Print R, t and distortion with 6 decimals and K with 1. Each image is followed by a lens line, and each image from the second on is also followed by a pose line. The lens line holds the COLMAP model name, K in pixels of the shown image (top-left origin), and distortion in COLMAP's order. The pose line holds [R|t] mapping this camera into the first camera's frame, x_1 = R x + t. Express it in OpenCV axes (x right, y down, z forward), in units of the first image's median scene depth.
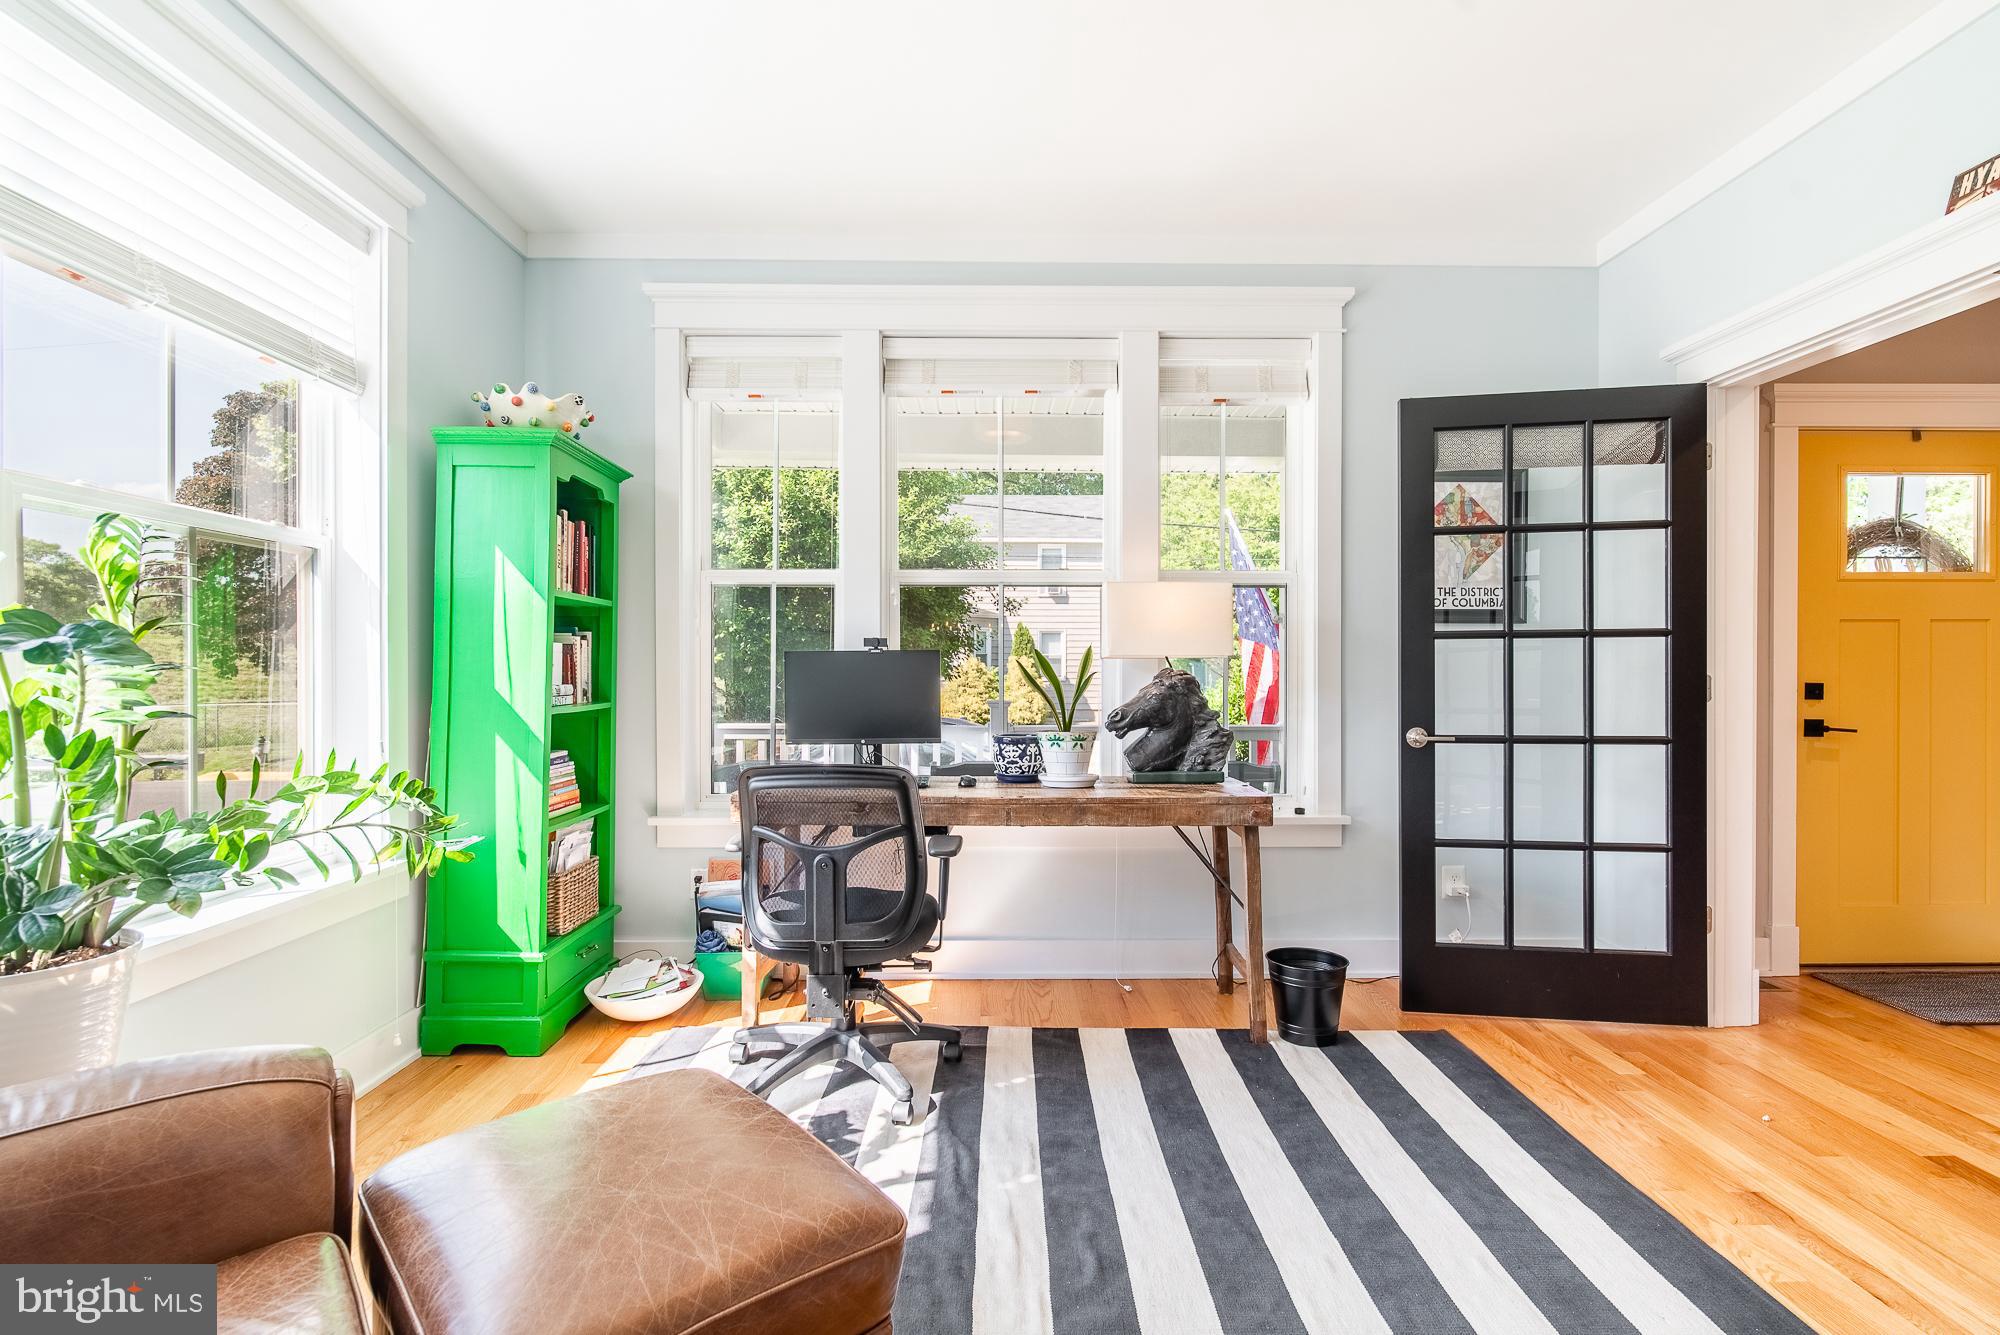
lens RADIAL K [[917.0, 0, 1002.8], [0, 917.0, 673.0], [0, 0, 1]] dist [-0.003410, -0.000388]
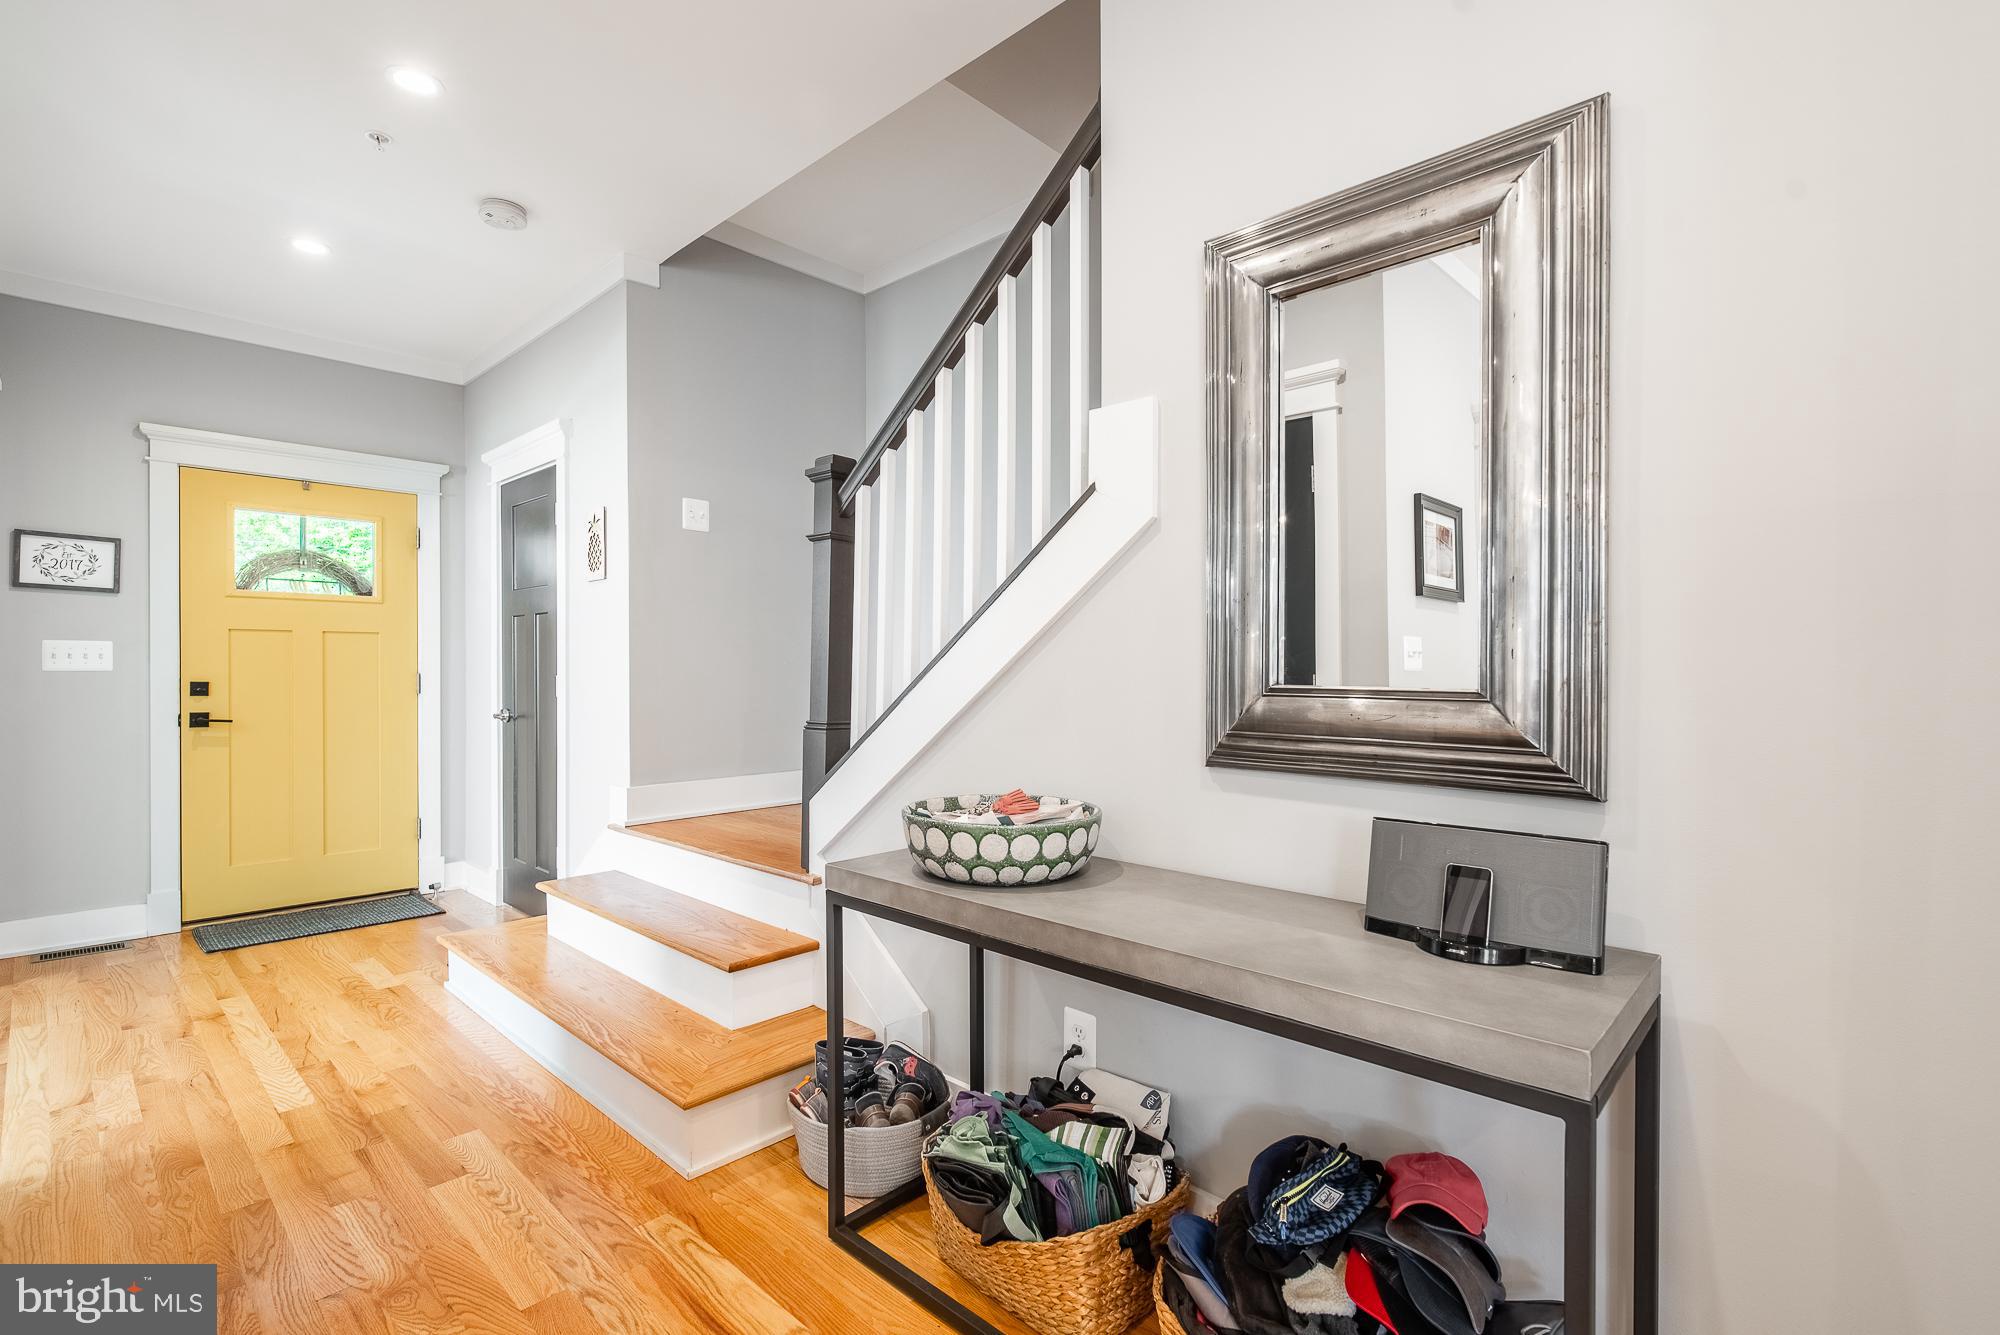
lens RADIAL K [[924.3, 0, 999.1], [0, 924.3, 672.8], [0, 0, 1]] dist [0.000949, -0.001044]
pose [[0.694294, -0.000161, 0.719692, 0.747091], [0.000553, 1.000000, -0.000309, 0.000155], [-0.719691, 0.000613, 0.694294, -0.576628]]
